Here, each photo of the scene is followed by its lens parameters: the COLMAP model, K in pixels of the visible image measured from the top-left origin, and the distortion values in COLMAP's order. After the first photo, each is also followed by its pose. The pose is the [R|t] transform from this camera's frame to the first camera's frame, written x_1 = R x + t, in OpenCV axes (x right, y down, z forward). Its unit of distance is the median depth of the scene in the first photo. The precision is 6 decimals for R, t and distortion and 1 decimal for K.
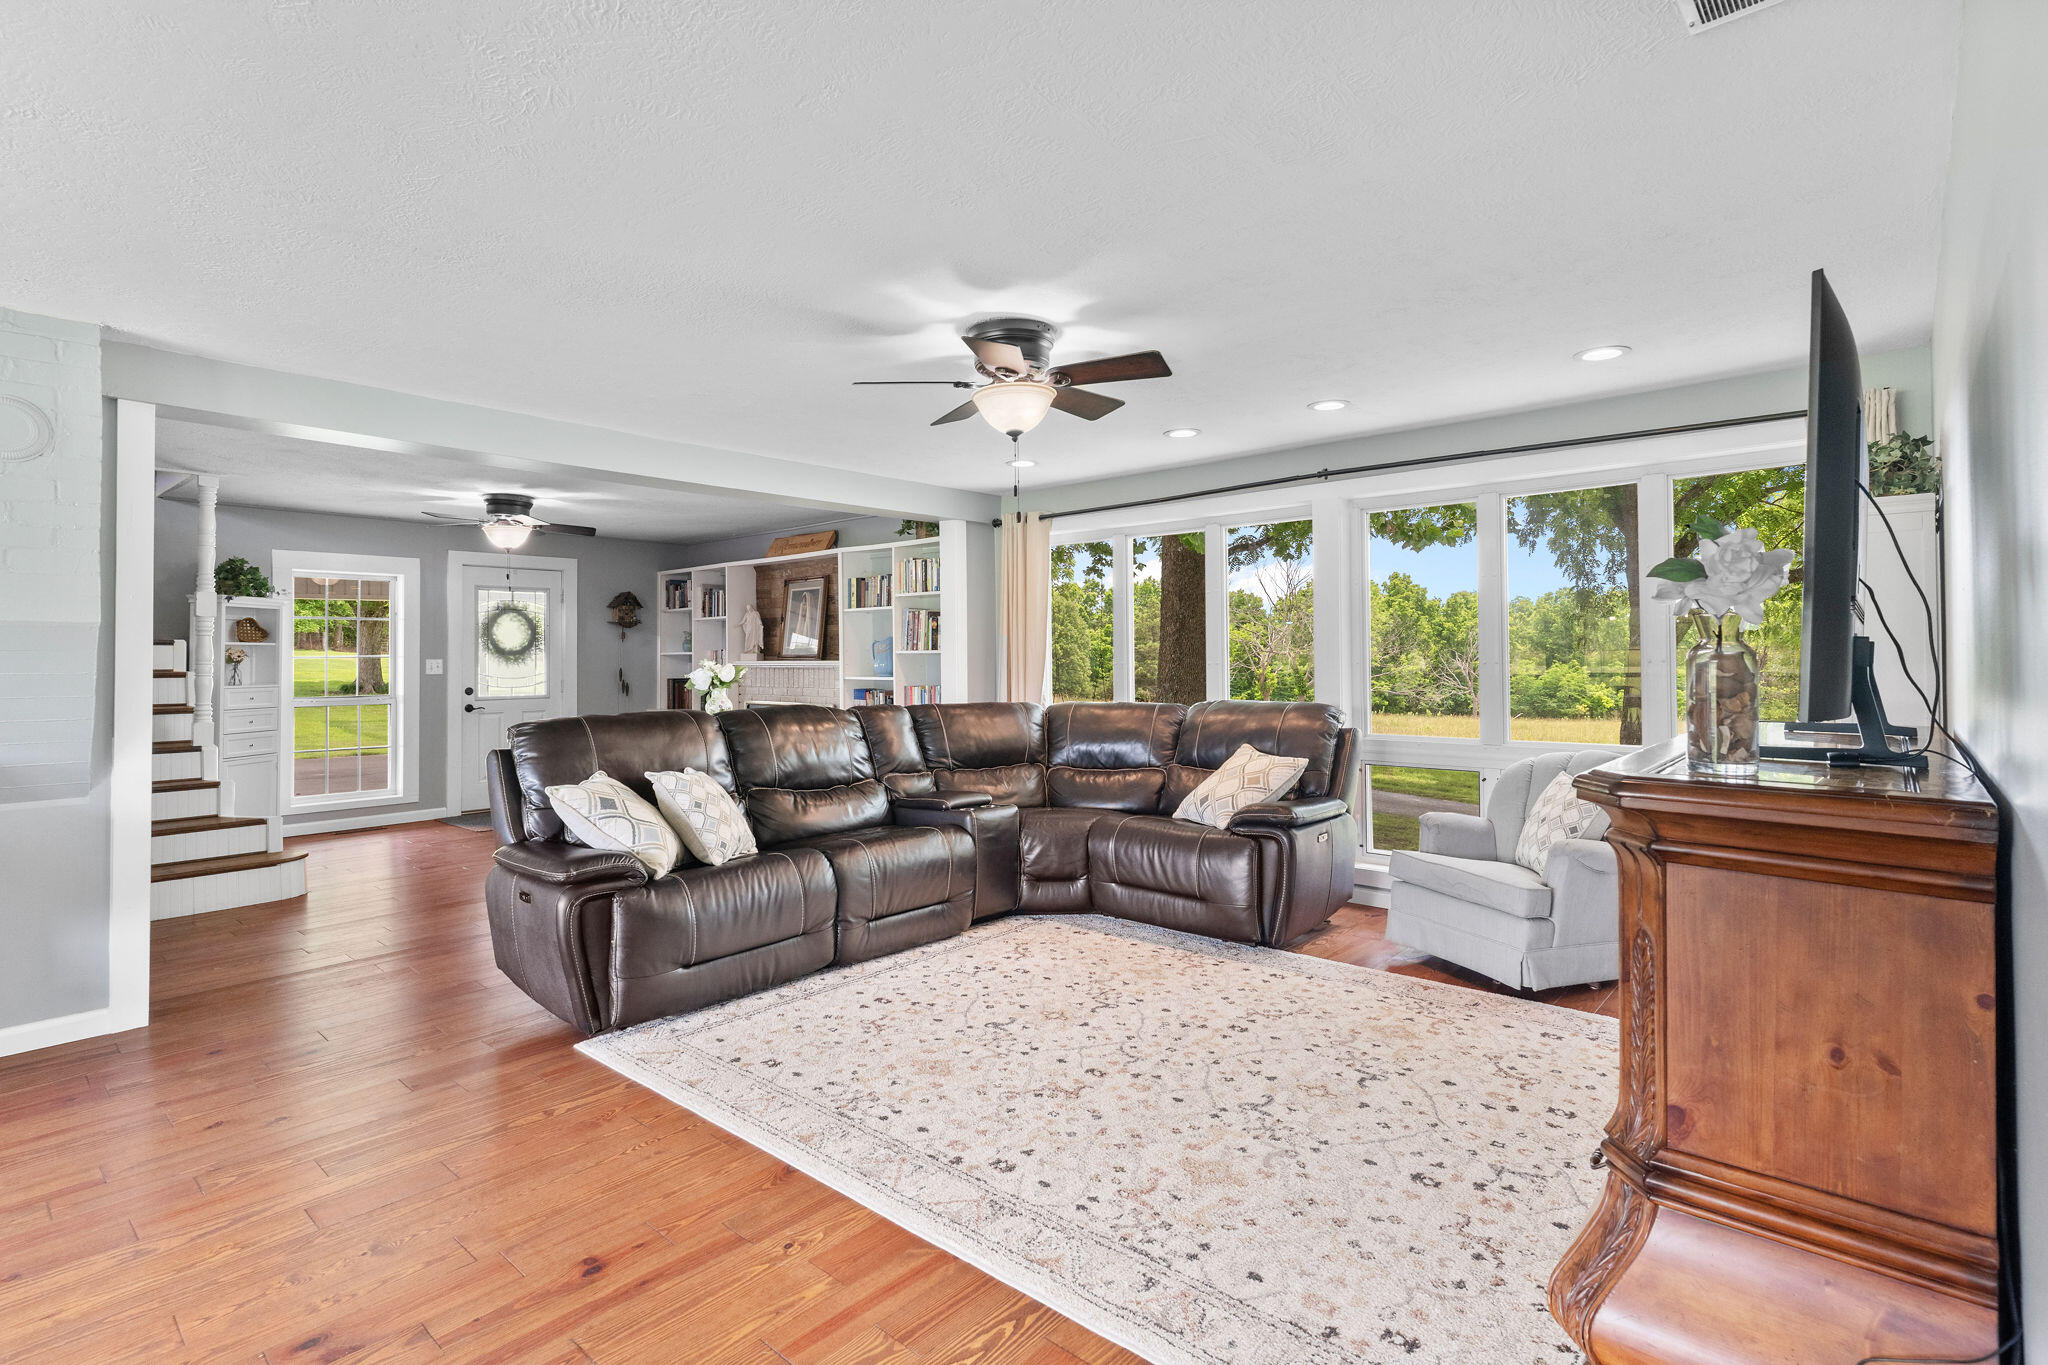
lens RADIAL K [[965.9, 0, 1018.5], [0, 965.9, 650.6], [0, 0, 1]] dist [0.004698, 0.000655]
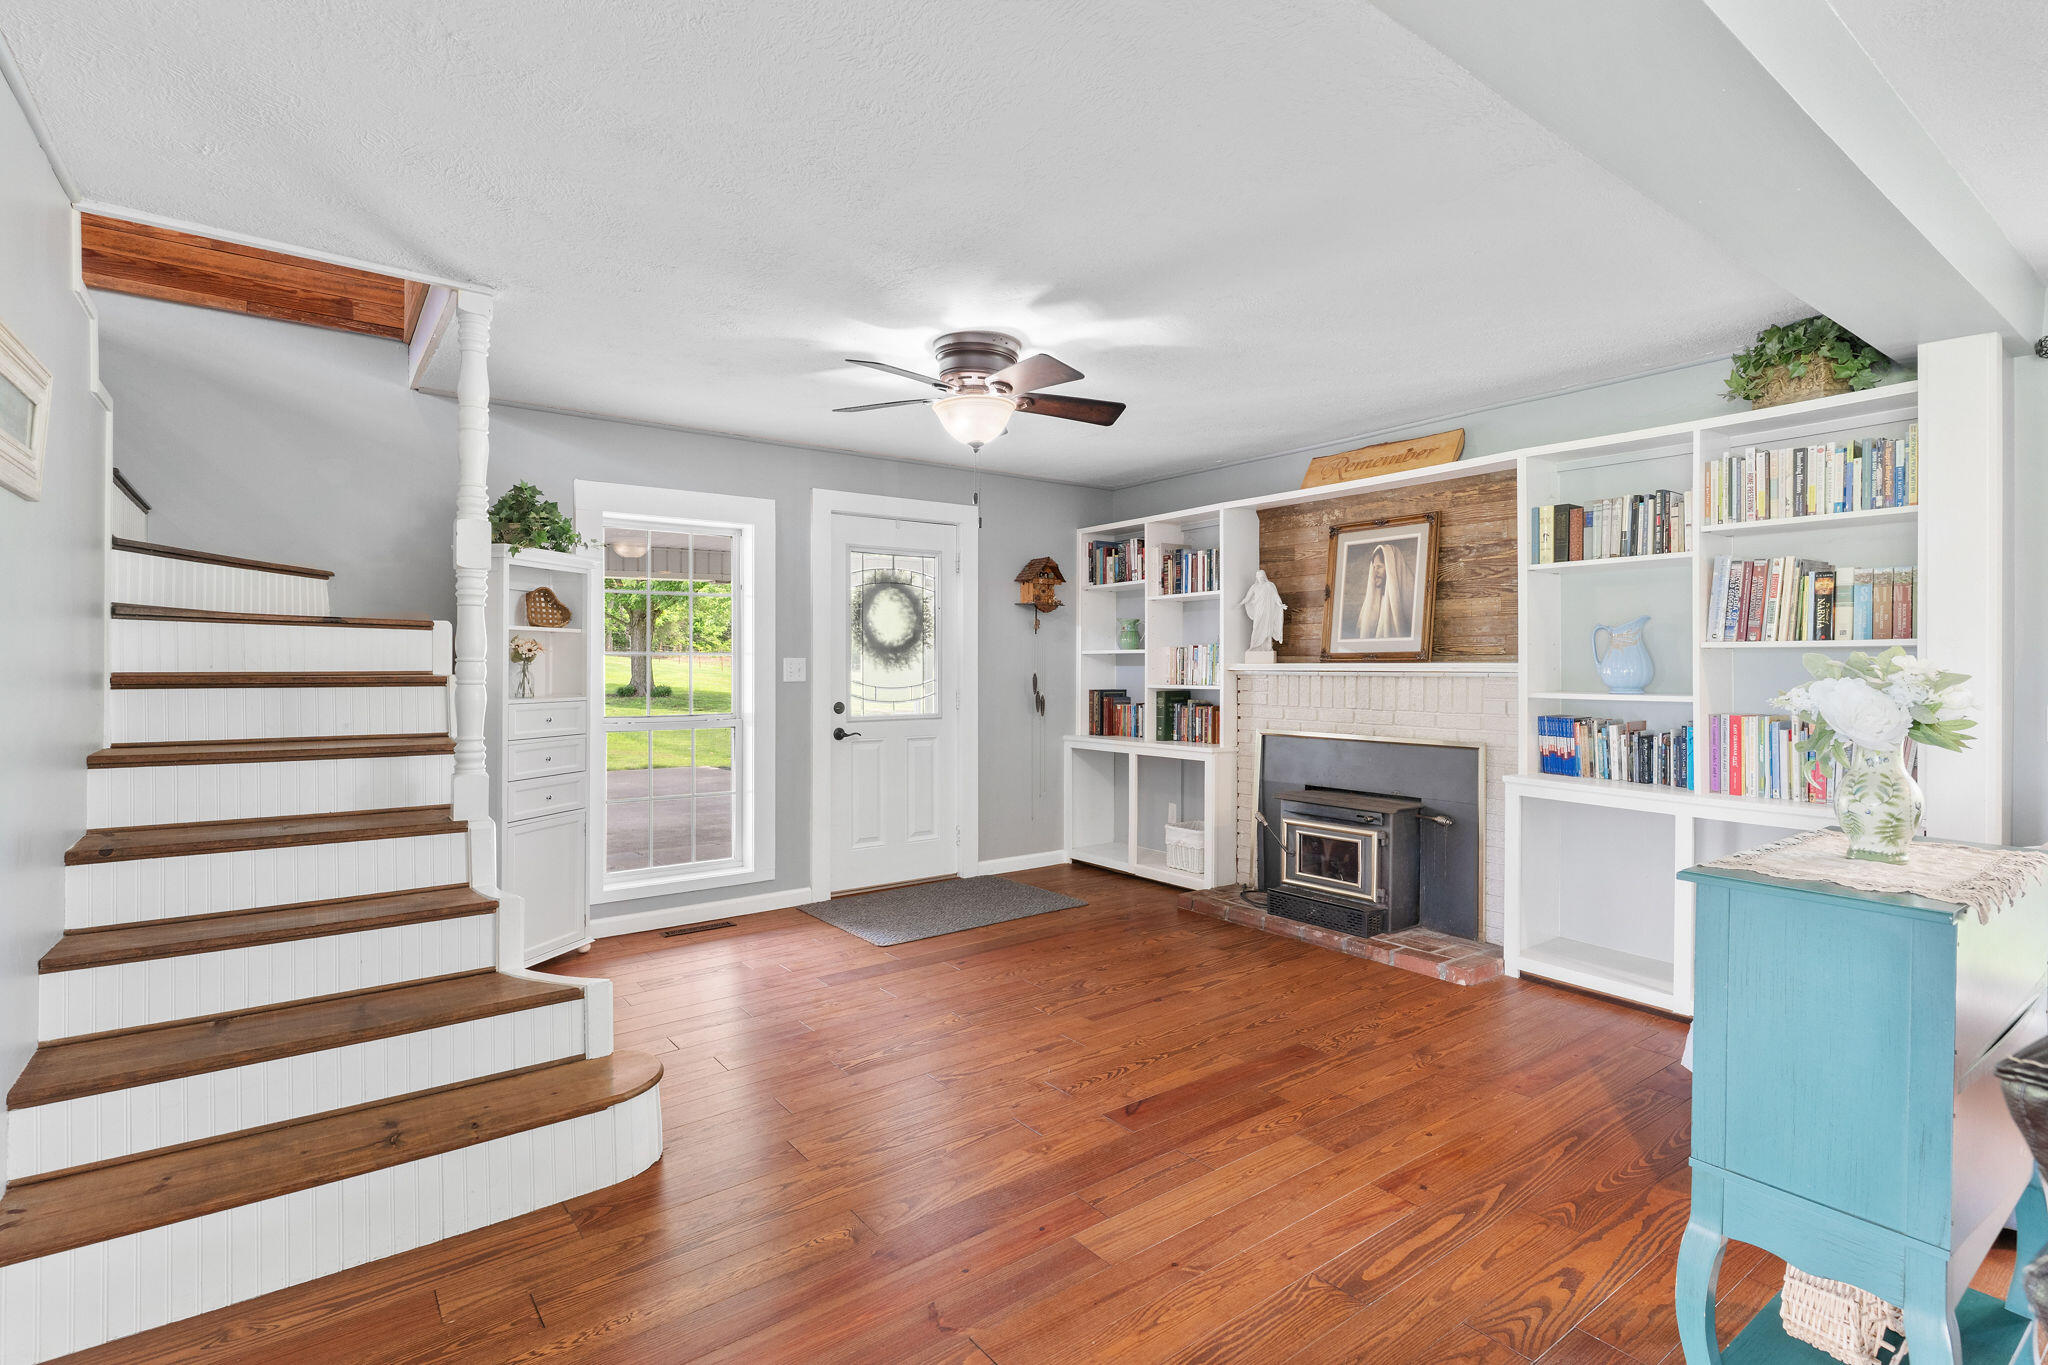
lens RADIAL K [[965.9, 0, 1023.5], [0, 965.9, 681.2], [0, 0, 1]] dist [0.004698, 0.000655]
pose [[0.978897, 0.008607, -0.204172, -0.318986], [-0.003548, 0.999678, 0.025130, 0.007551], [0.204322, -0.023875, 0.978612, 0.396889]]
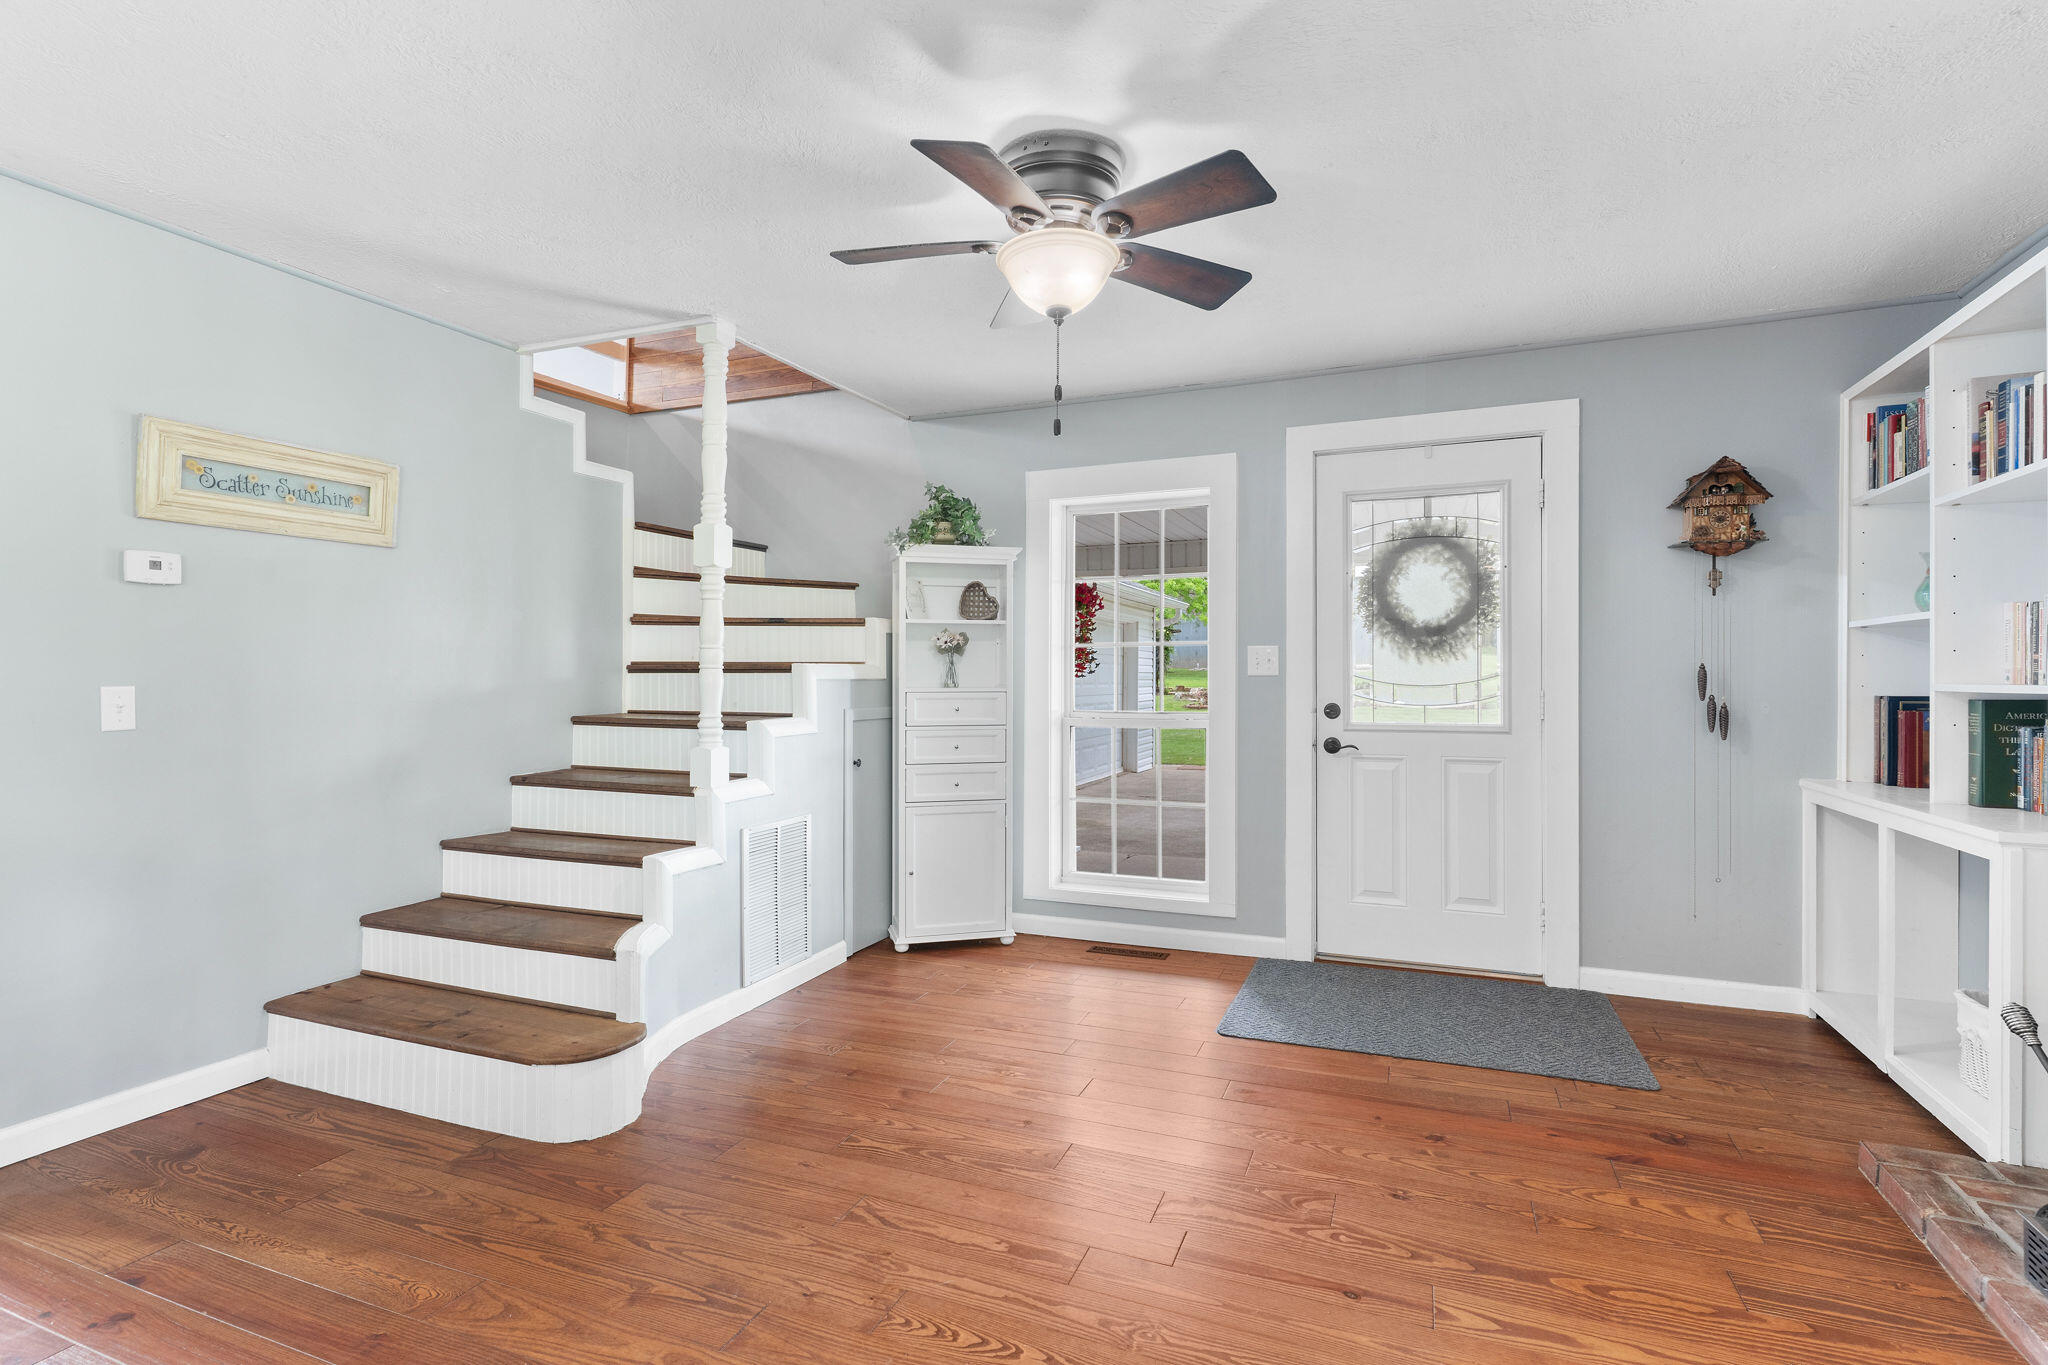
lens RADIAL K [[965.9, 0, 1034.3], [0, 965.9, 683.4], [0, 0, 1]] dist [0.004698, 0.000655]
pose [[0.333178, 0.012365, -0.942783, -0.159133], [0.007190, 0.999852, 0.015655, 0.019662], [0.942837, -0.011995, 0.333040, 0.704637]]
